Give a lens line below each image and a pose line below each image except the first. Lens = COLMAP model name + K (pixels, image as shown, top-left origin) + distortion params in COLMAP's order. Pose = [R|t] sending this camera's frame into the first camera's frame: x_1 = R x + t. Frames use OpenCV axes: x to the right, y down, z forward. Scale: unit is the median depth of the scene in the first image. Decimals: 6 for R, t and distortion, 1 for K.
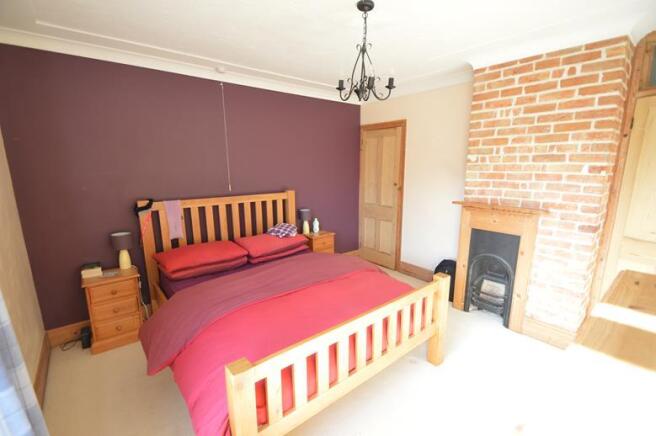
lens RADIAL K [[294.5, 0, 330.1], [0, 294.5, 220.3], [0, 0, 1]] dist [0.002411, 0.000117]
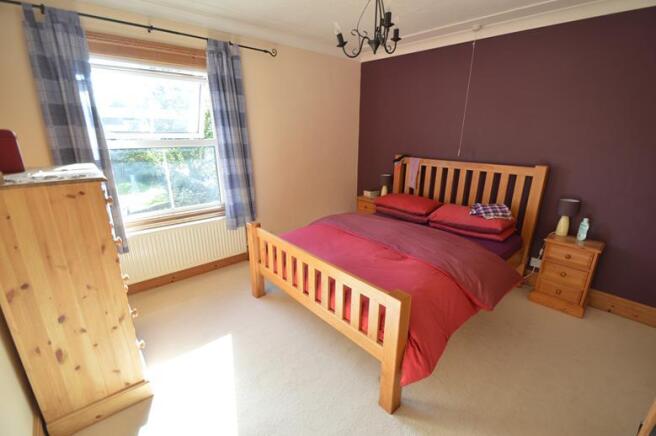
lens RADIAL K [[294.5, 0, 329.4], [0, 294.5, 220.0], [0, 0, 1]] dist [0.002411, 0.000117]
pose [[0.035497, 0.295503, -0.954682, 0.703643], [-0.199922, 0.938074, 0.282929, -0.095250], [0.979169, 0.180819, 0.092376, 0.544440]]
